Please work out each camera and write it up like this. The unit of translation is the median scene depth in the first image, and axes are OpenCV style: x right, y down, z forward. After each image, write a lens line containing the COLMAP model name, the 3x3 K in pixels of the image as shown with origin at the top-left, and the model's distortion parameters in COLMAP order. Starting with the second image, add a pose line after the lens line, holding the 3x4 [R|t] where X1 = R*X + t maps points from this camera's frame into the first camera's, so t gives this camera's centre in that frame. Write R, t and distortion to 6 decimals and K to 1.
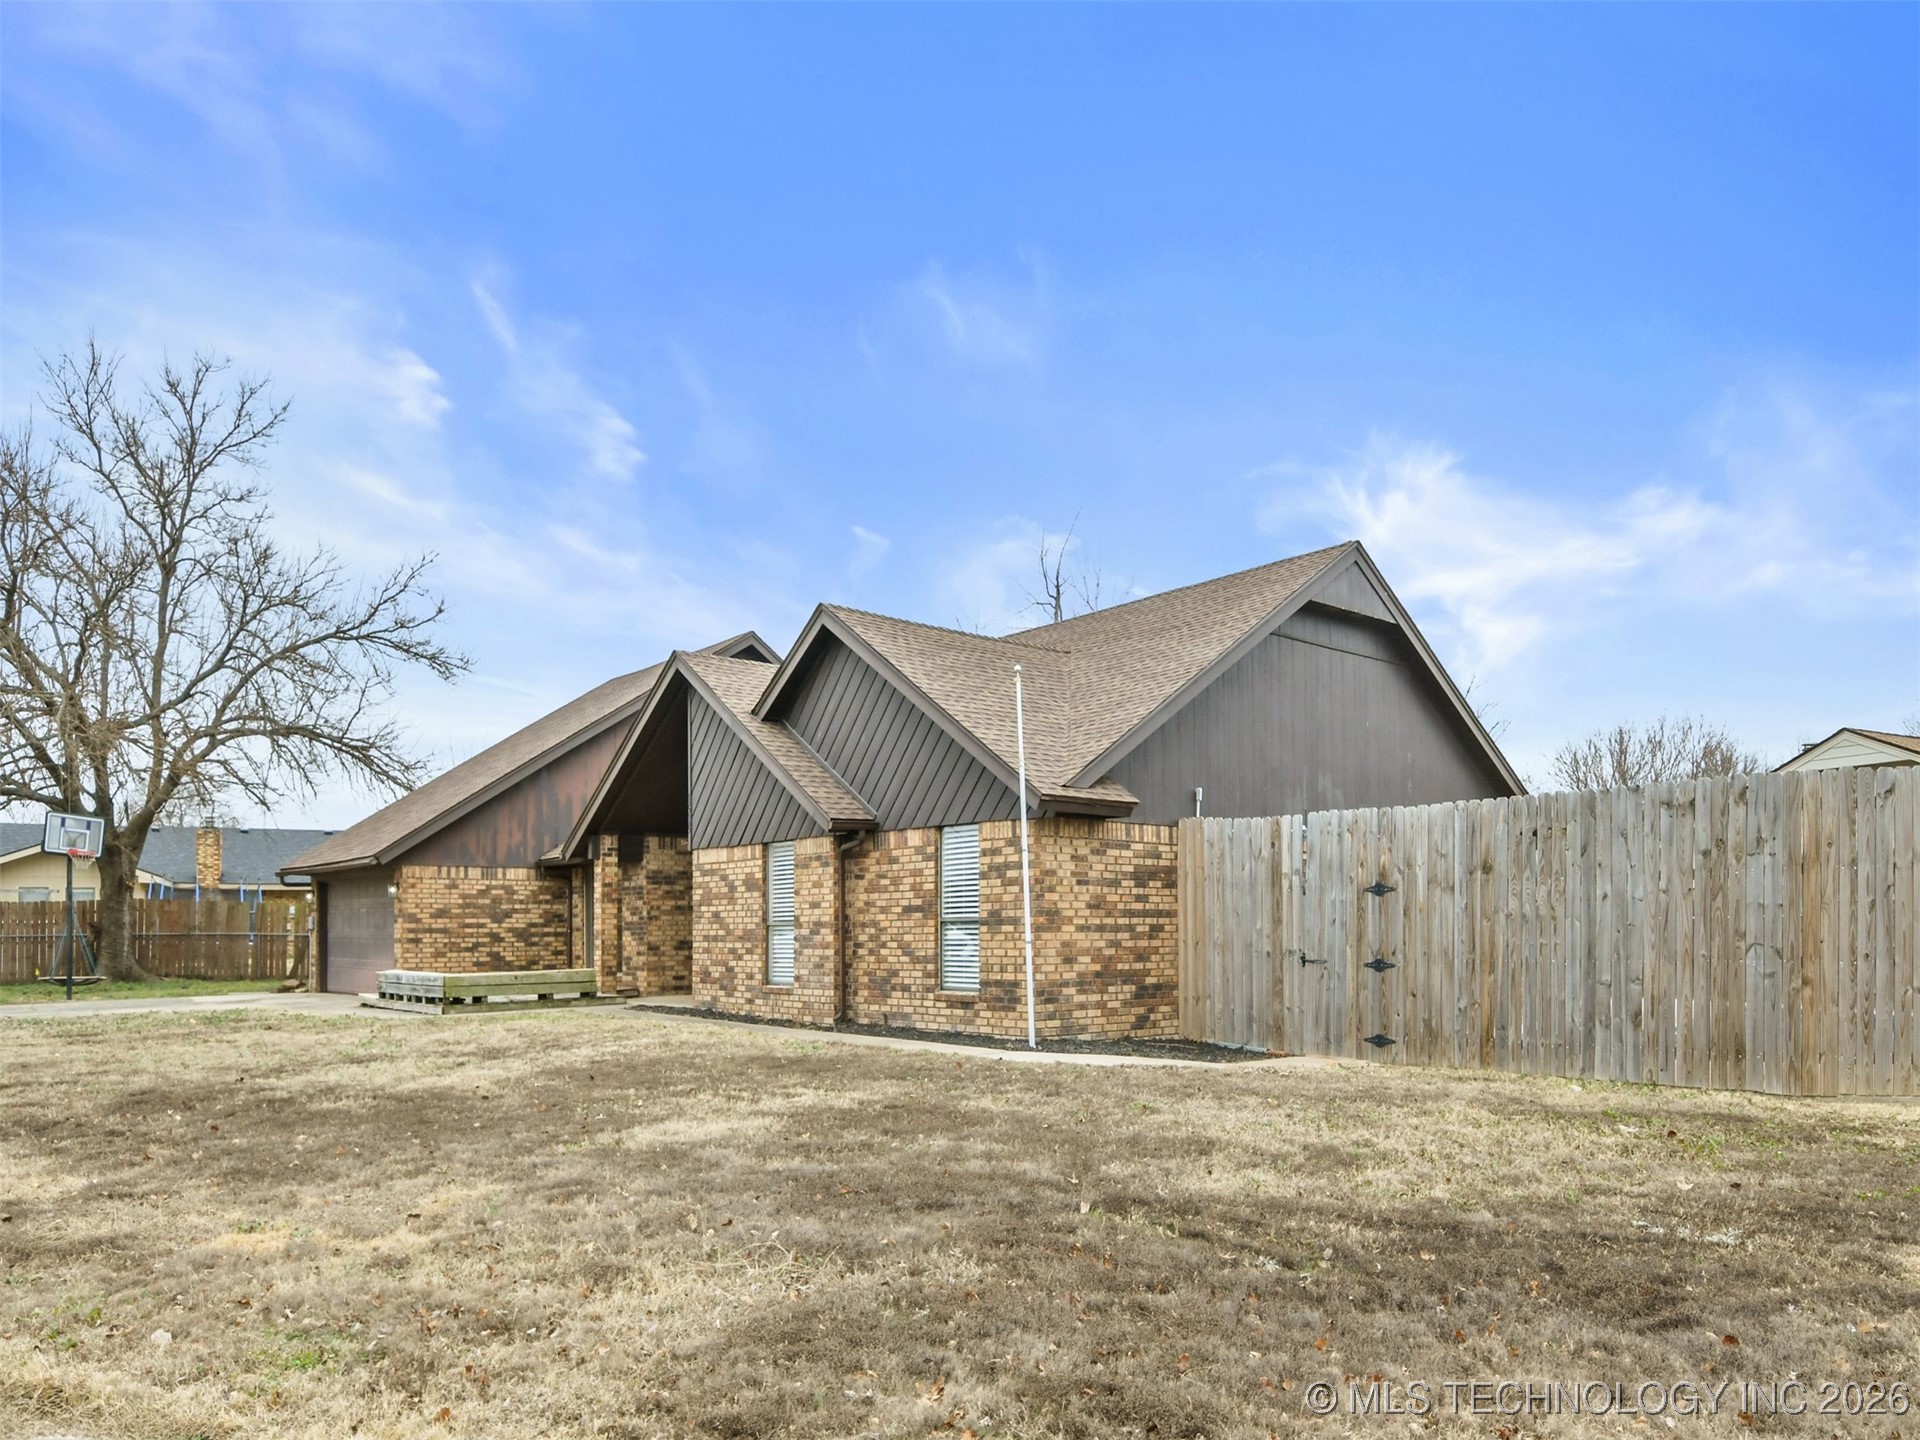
lens RADIAL K [[1187.8, 0, 960.0], [0, 1187.8, 720.0], [0, 0, 1]] dist [0.003252, 0.000588]
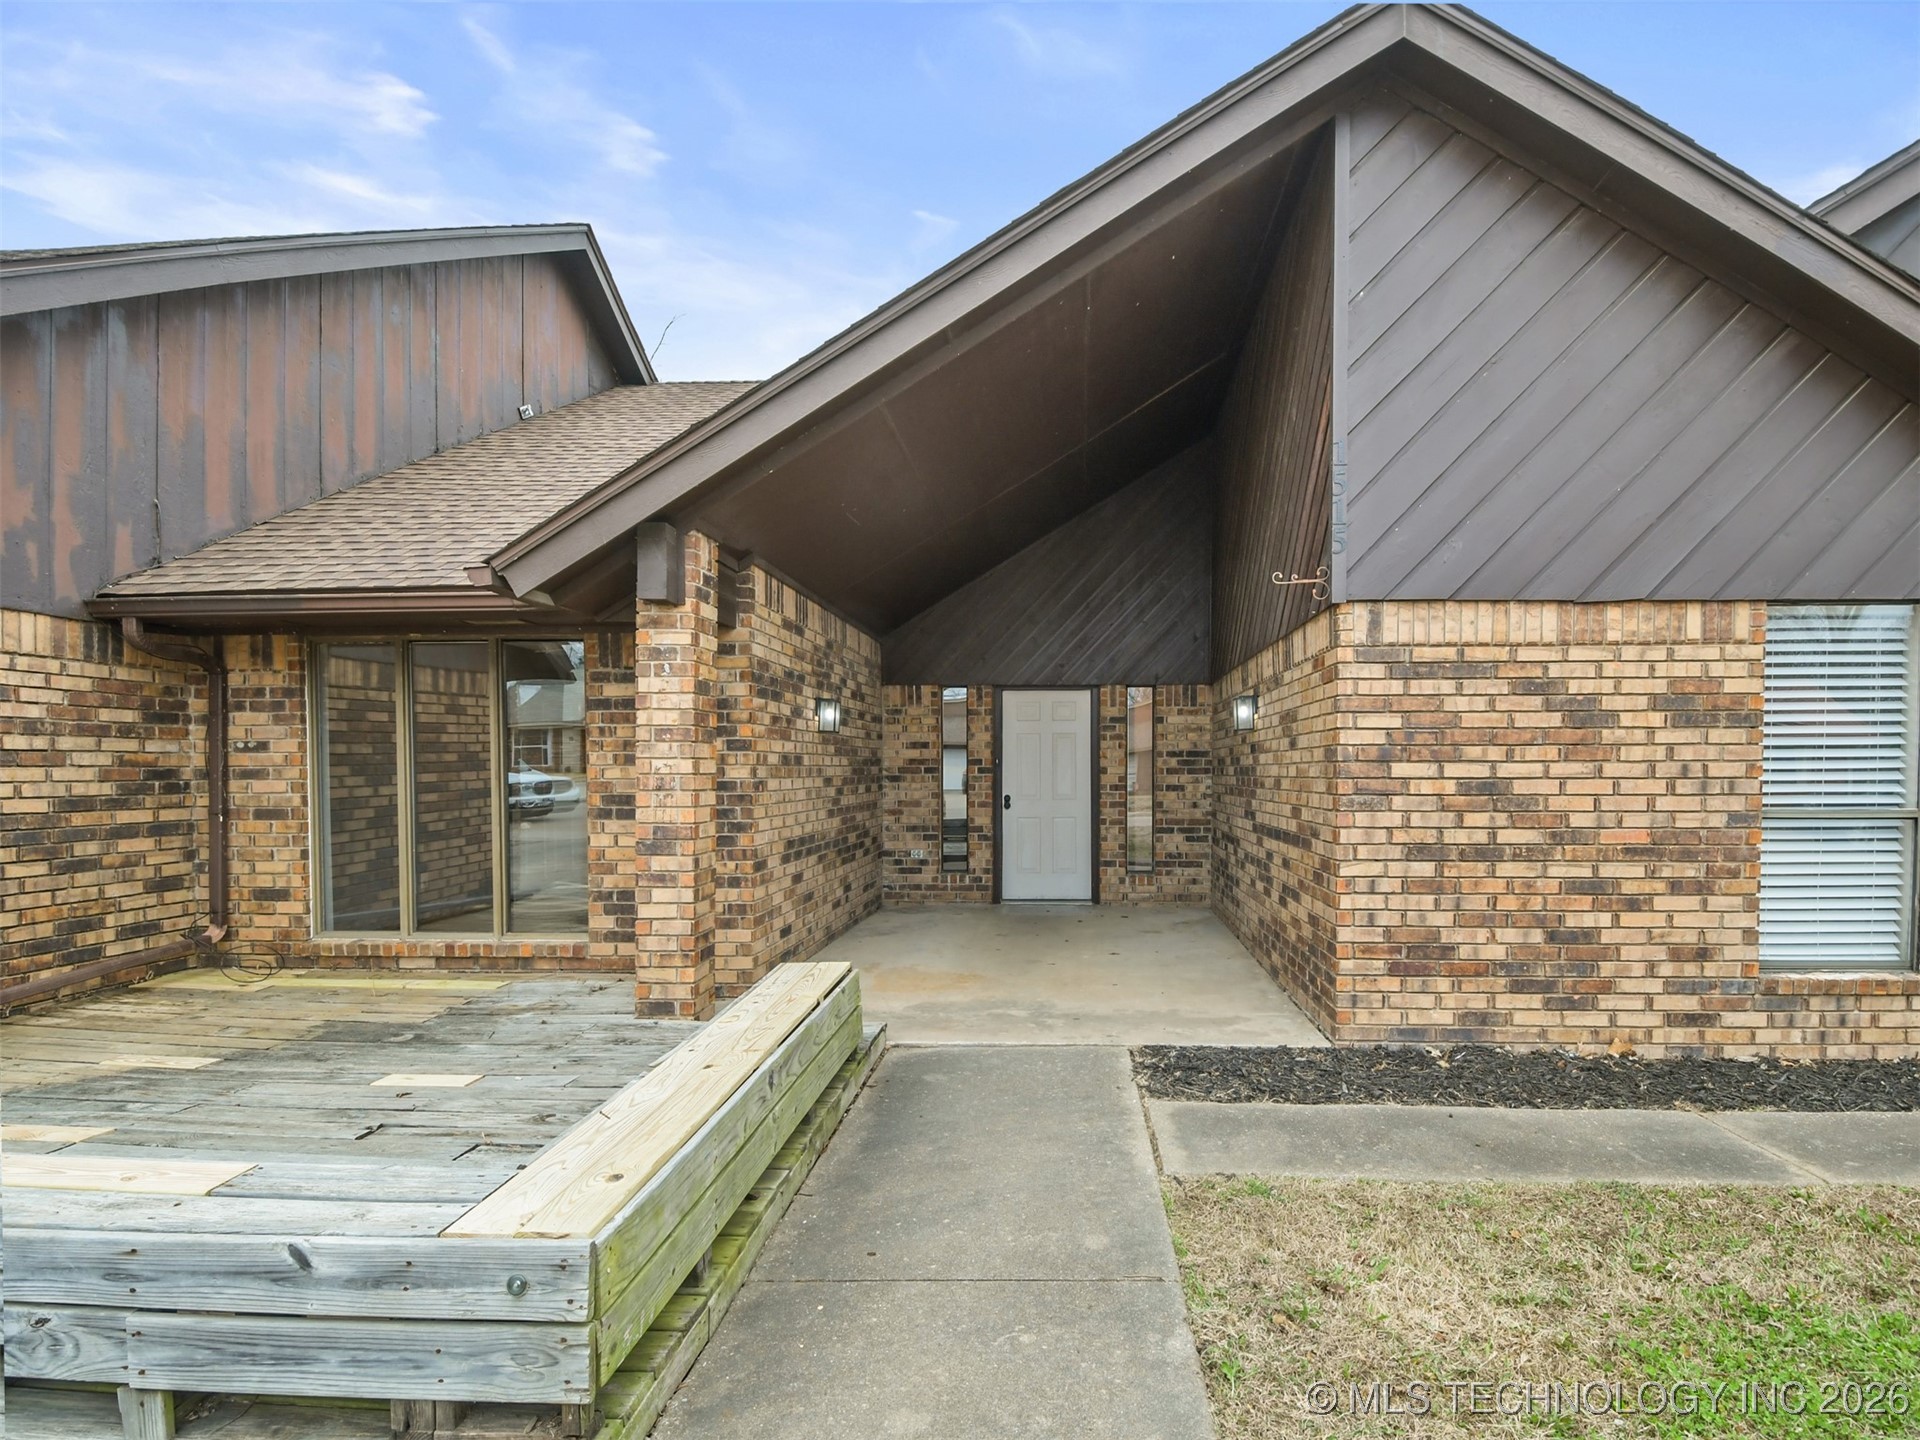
lens RADIAL K [[849.3, 0, 960.0], [0, 849.3, 720.0], [0, 0, 1]] dist [-0.002384, -0.000372]
pose [[0.676085, 0.047723, 0.735276, -0.411958], [-0.129263, 0.990106, 0.054594, 0.123276], [-0.725396, -0.131954, 0.675565, 0.774805]]
